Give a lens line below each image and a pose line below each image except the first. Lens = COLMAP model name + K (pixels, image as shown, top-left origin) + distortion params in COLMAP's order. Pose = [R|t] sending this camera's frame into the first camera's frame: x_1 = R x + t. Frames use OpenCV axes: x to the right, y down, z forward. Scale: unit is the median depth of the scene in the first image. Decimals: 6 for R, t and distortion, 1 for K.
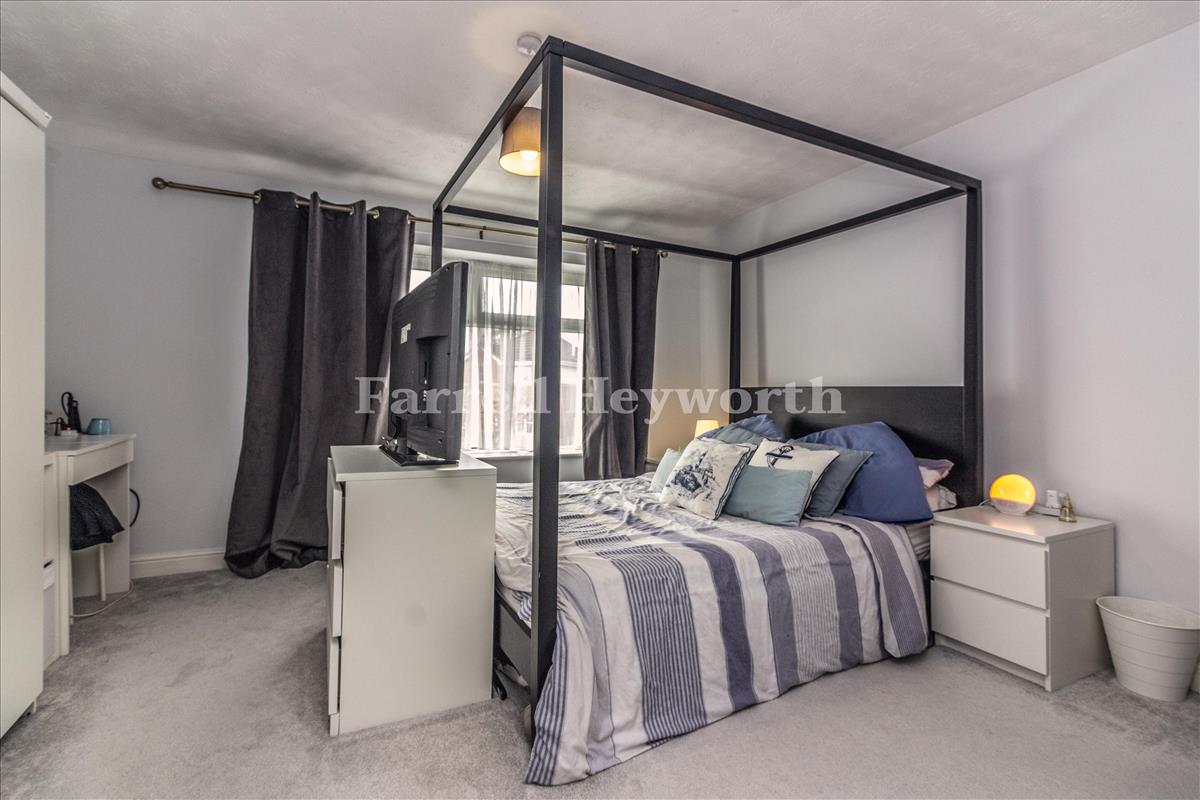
lens RADIAL K [[546.4, 0, 579.7], [0, 546.4, 381.3], [0, 0, 1]] dist [-0.001238, 0.000185]
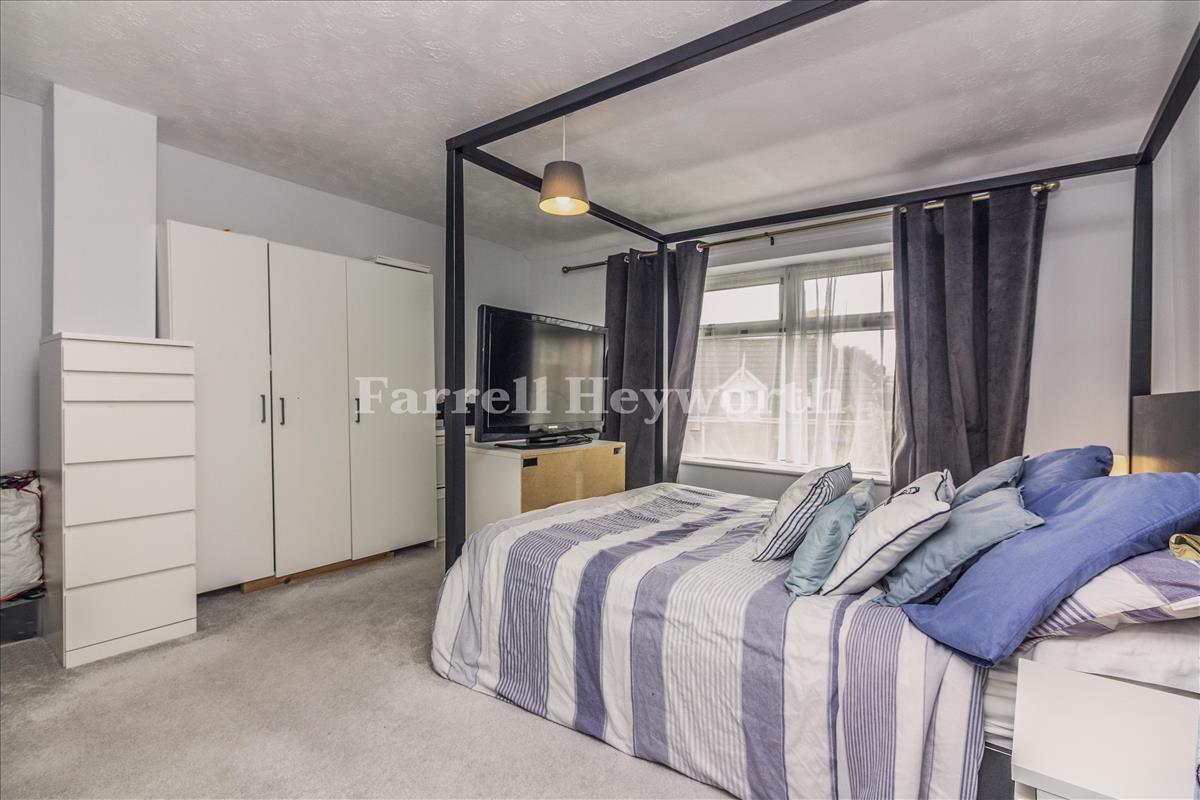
lens RADIAL K [[546.4, 0, 595.8], [0, 546.4, 398.5], [0, 0, 1]] dist [-0.001238, 0.000185]
pose [[0.446968, -0.001155, -0.894549, 0.824854], [0.002568, 0.999997, -0.000008, 0.017789], [0.894546, -0.002293, 0.446970, 0.429393]]
